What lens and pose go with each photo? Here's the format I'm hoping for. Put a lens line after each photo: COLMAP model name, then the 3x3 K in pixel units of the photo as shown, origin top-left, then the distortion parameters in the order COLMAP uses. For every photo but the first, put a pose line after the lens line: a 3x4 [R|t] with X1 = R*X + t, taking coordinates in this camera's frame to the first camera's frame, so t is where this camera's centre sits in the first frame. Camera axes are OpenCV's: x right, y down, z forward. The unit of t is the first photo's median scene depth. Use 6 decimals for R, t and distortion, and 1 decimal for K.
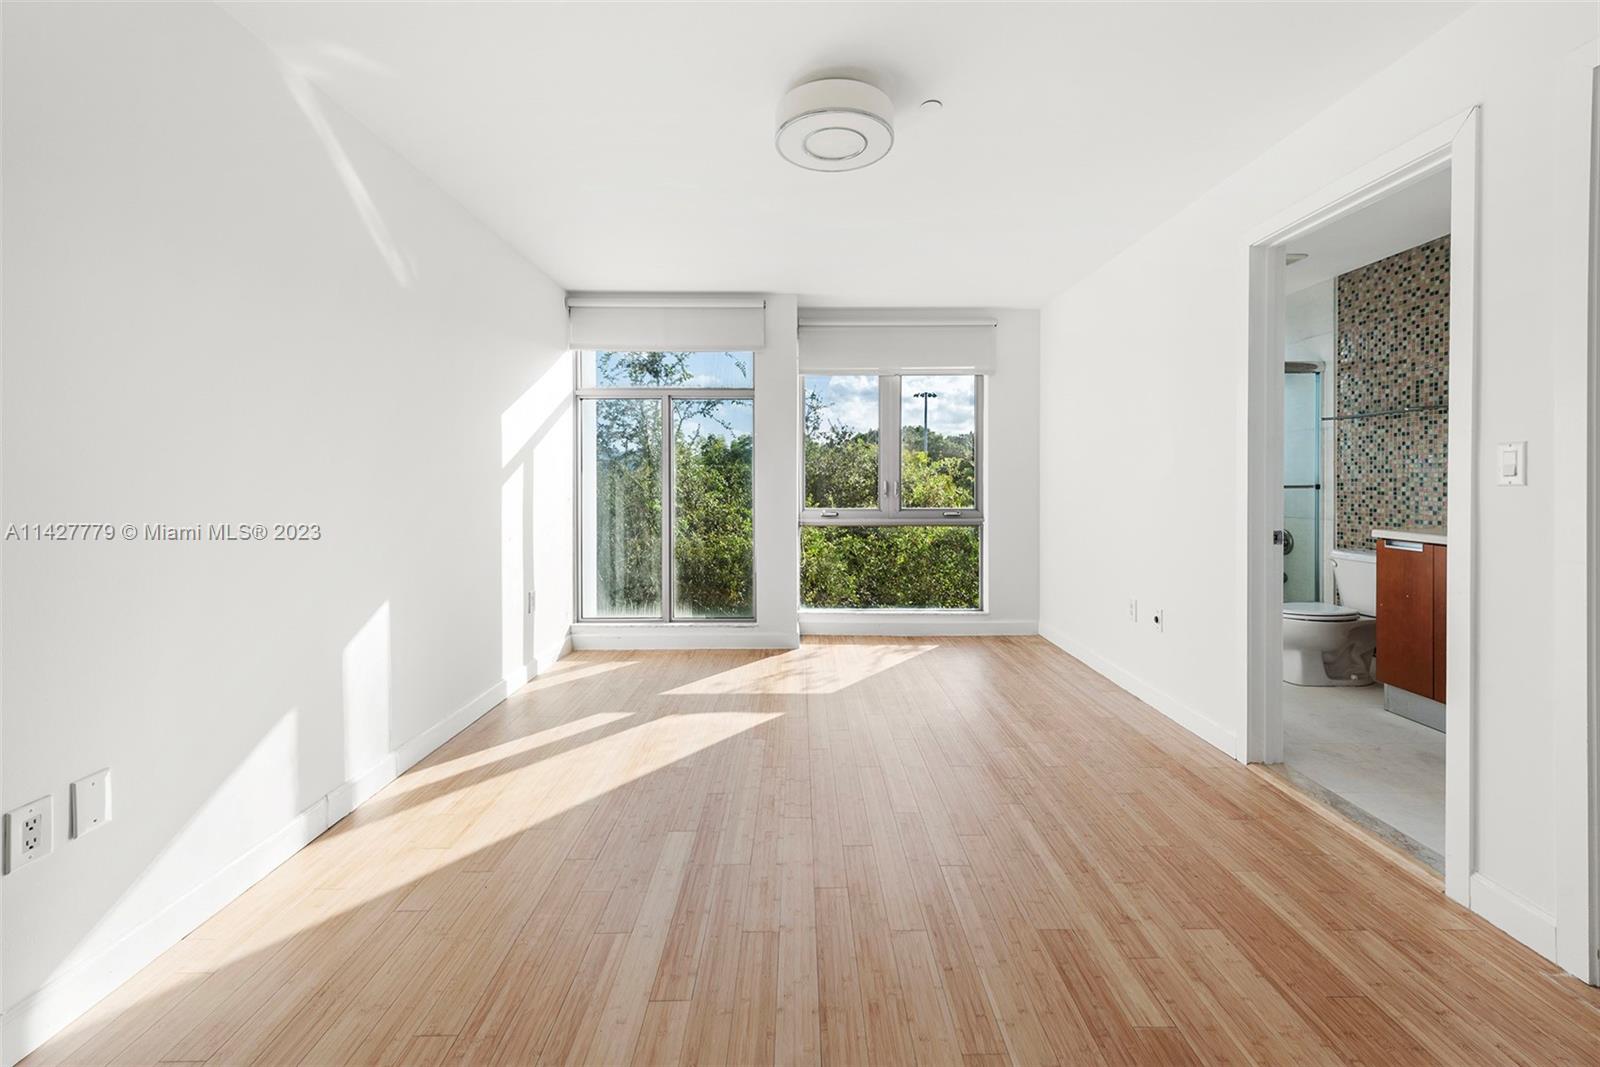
lens RADIAL K [[658.9, 0, 800.9], [0, 658.9, 474.9], [0, 0, 1]] dist [0.019814, -0.007666]
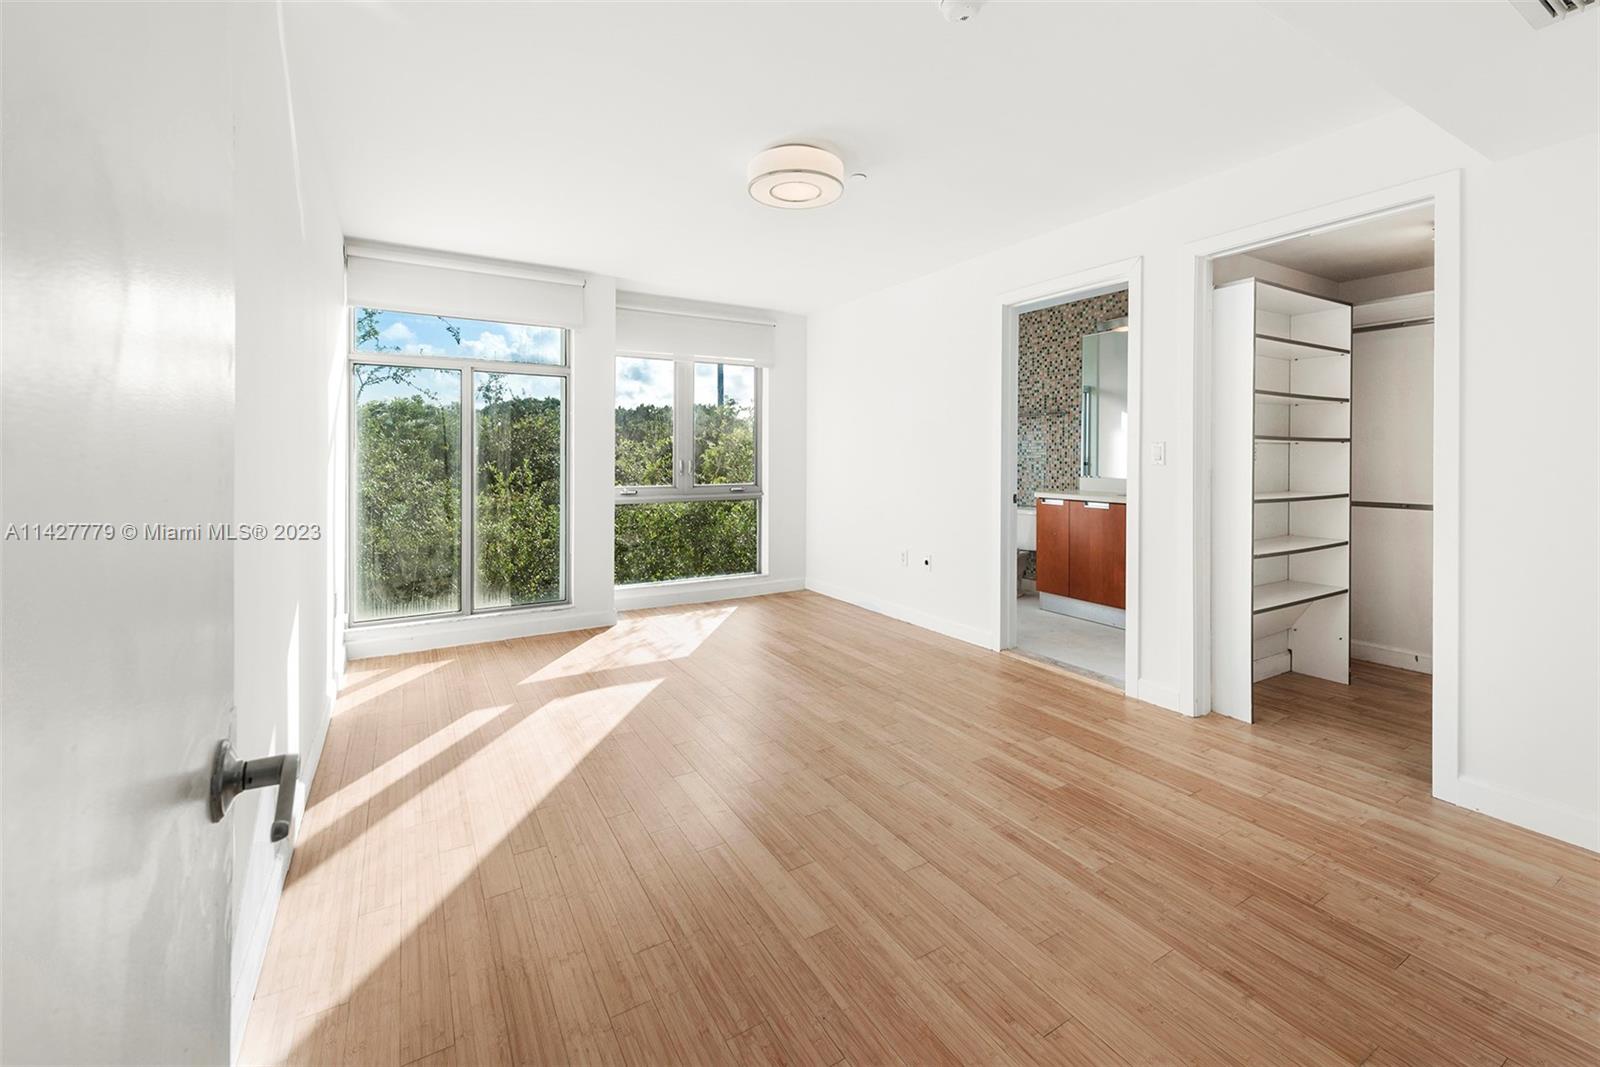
lens RADIAL K [[669.0, 0, 809.6], [0, 669.0, 449.1], [0, 0, 1]] dist [0.009354, -0.000808]
pose [[0.858928, 0.007366, 0.512043, -0.344049], [-0.005936, 0.999973, -0.004429, -0.006912], [-0.512062, 0.000765, 0.858948, -0.053154]]
